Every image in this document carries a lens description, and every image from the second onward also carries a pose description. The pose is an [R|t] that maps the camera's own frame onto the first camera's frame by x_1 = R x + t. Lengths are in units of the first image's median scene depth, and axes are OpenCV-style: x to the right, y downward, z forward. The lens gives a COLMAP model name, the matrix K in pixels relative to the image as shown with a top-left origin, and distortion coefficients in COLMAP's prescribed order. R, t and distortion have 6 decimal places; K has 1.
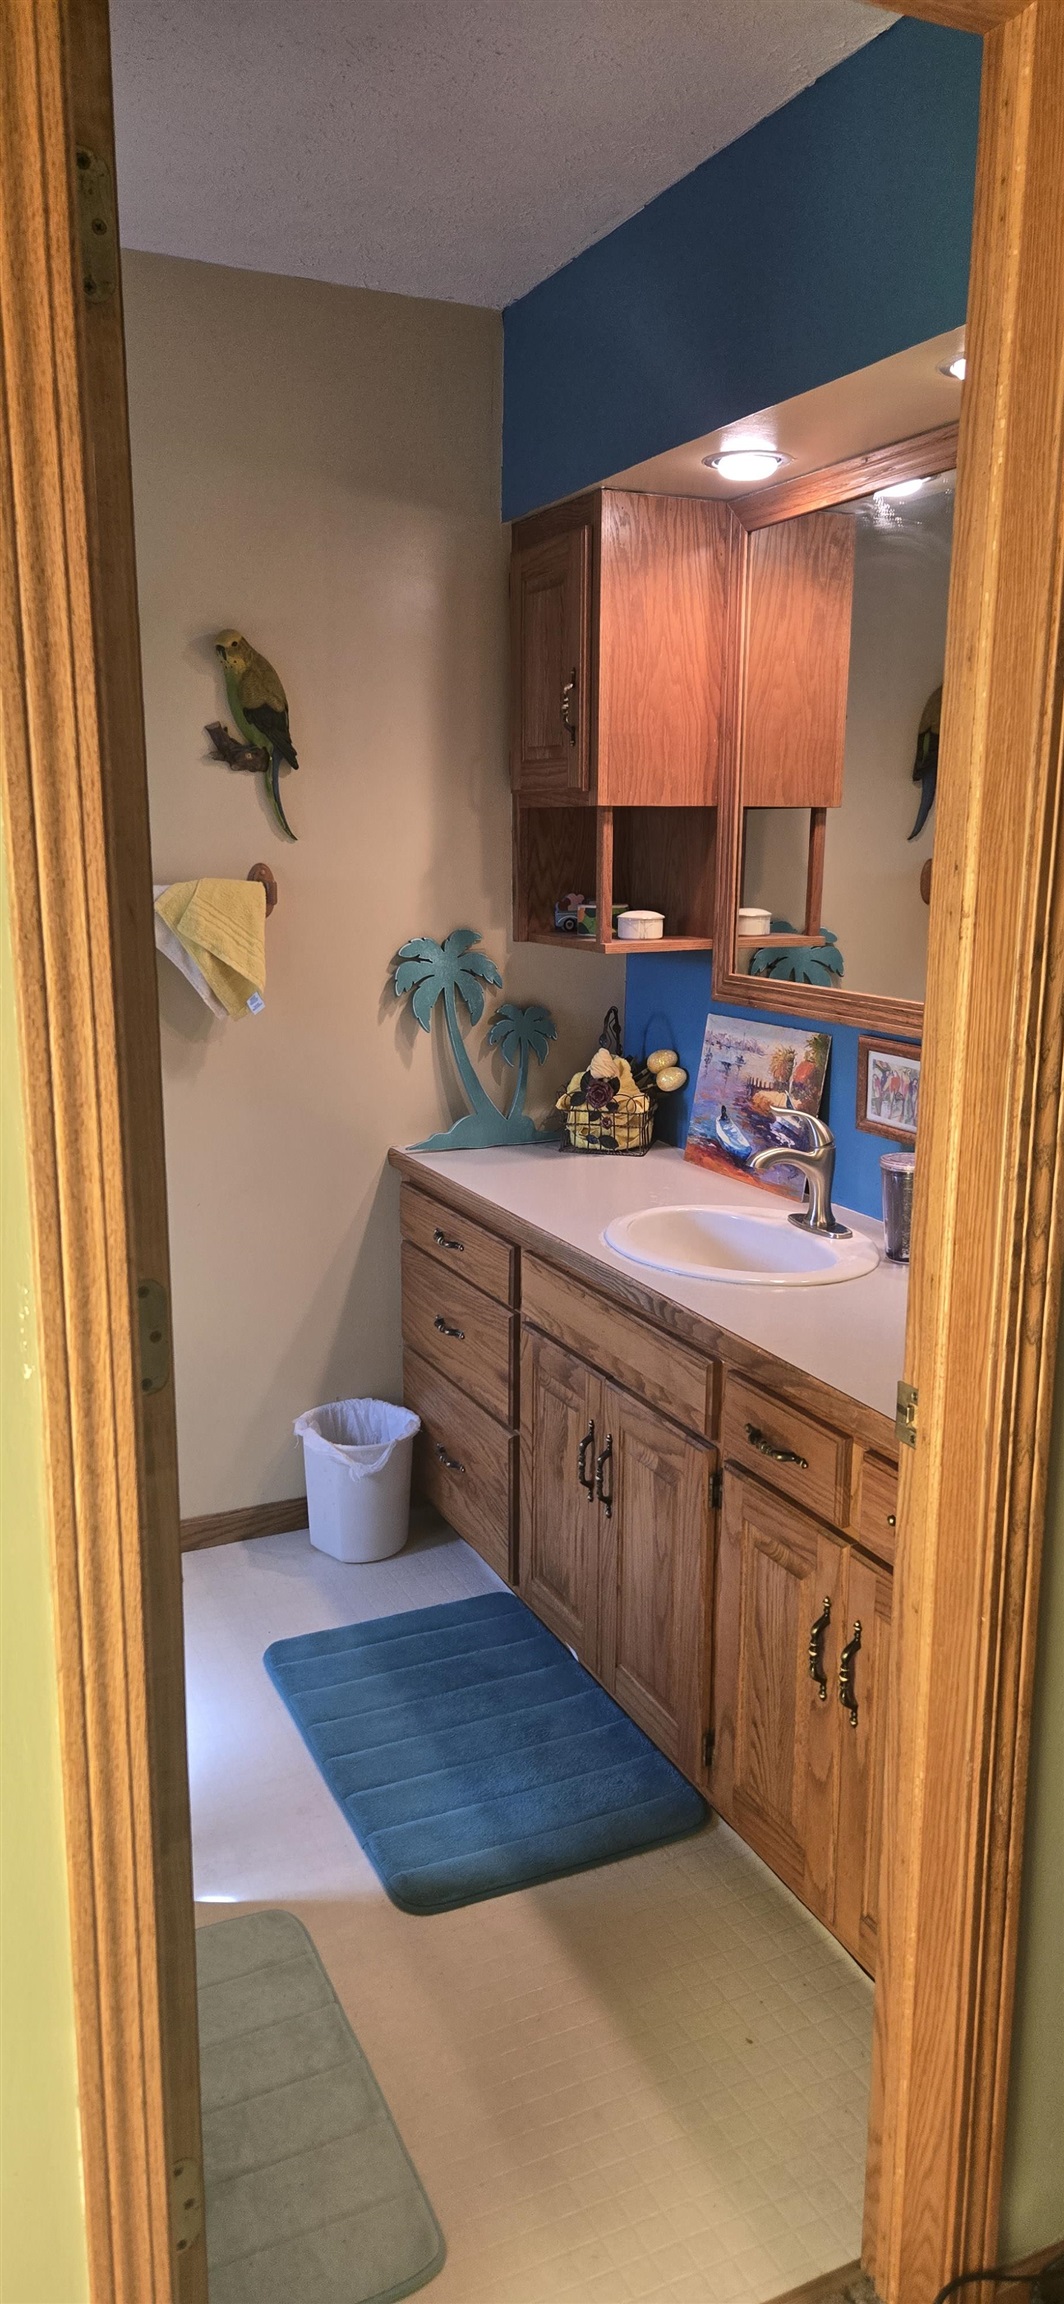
lens RADIAL K [[1496.0, 0, 532.0], [0, 1496.0, 1152.0], [0, 0, 1]] dist [0.073062, -0.001268]
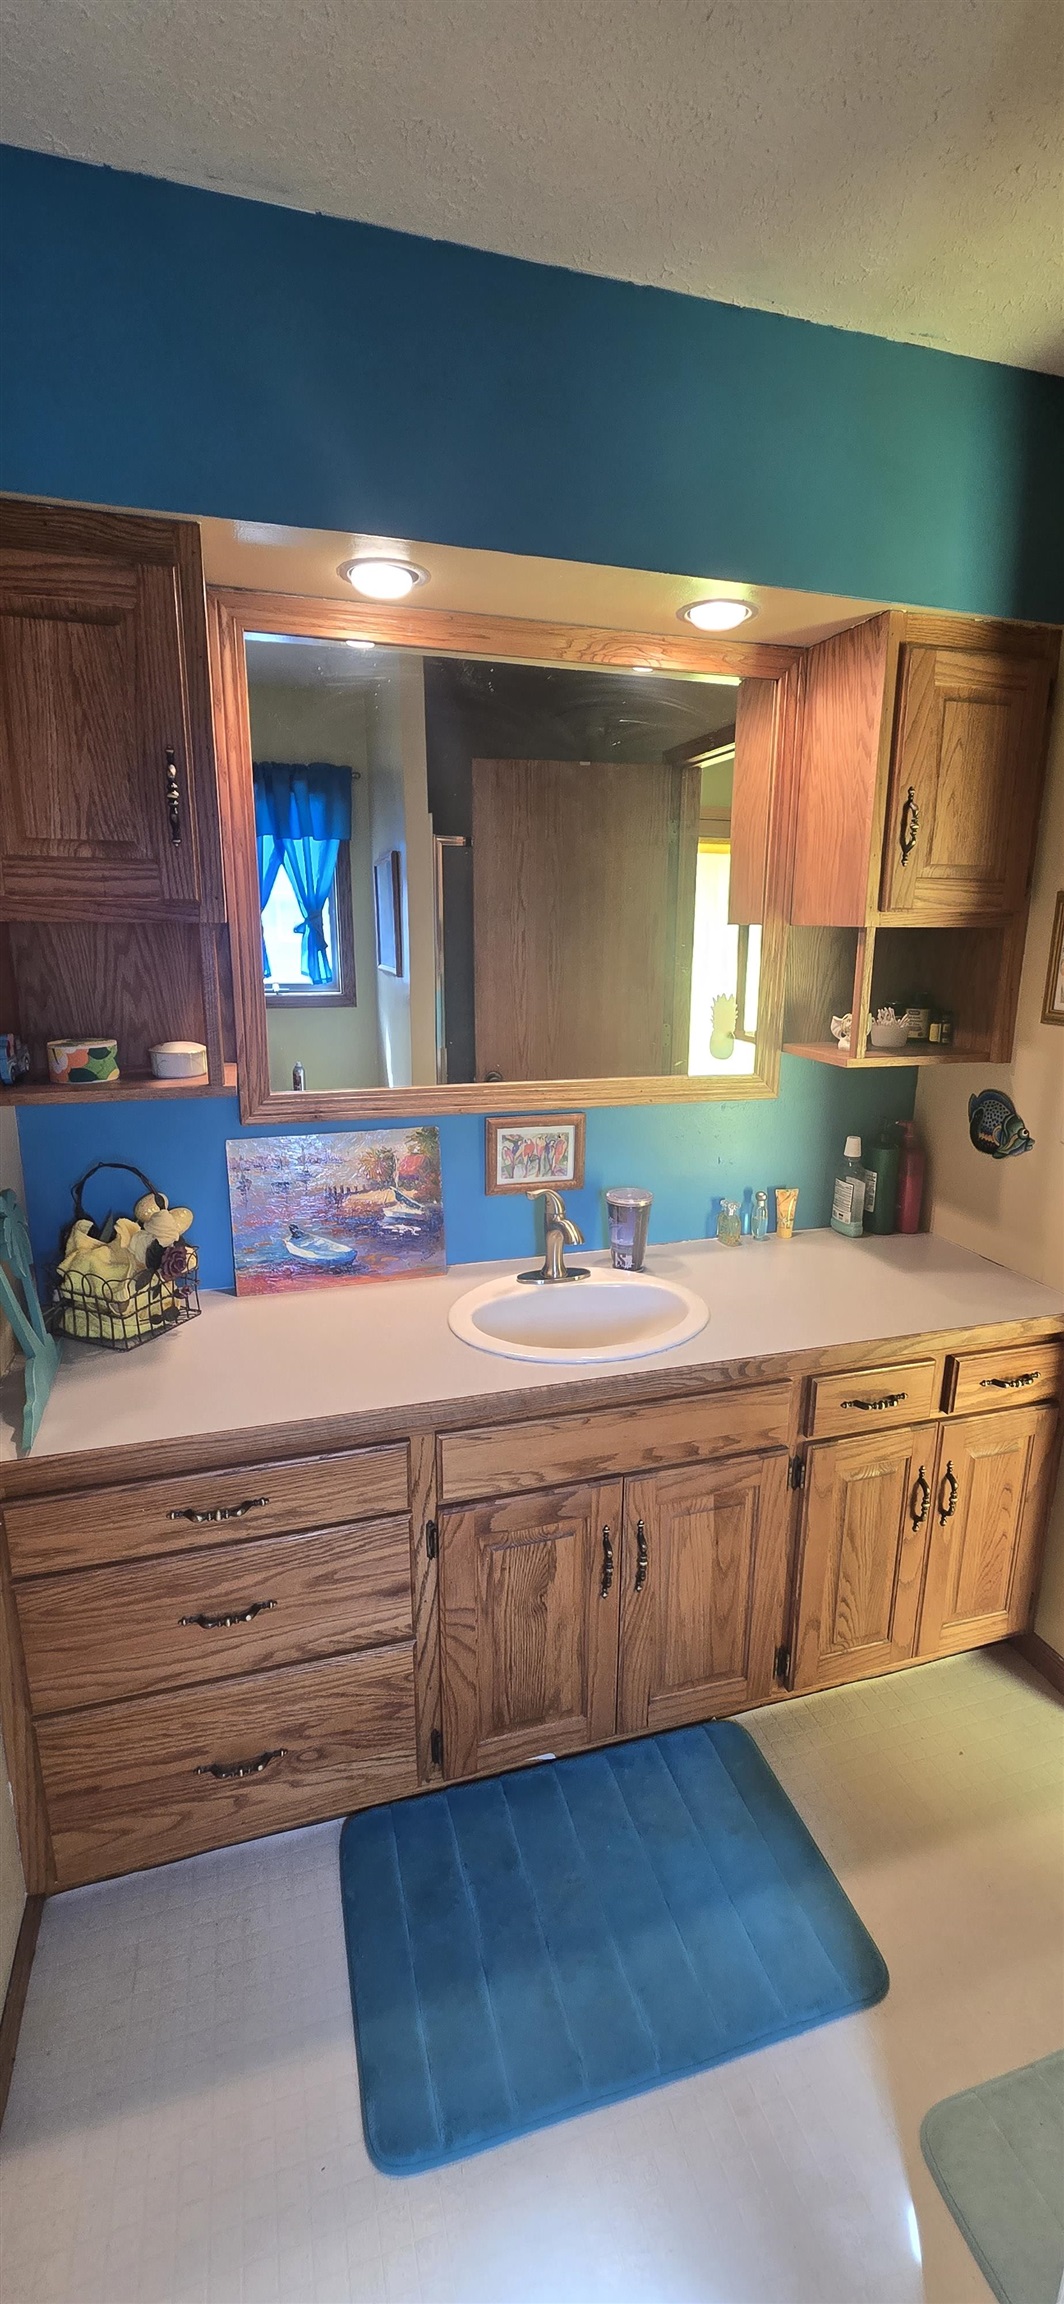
lens RADIAL K [[940.3, 0, 542.8], [0, 940.3, 1145.2], [0, 0, 1]] dist [-0.001673, 0.000436]
pose [[0.151555, -0.232906, 0.960617, -0.468005], [0.199860, 0.958991, 0.200980, -0.187827], [-0.968033, 0.161529, 0.191889, 0.775979]]
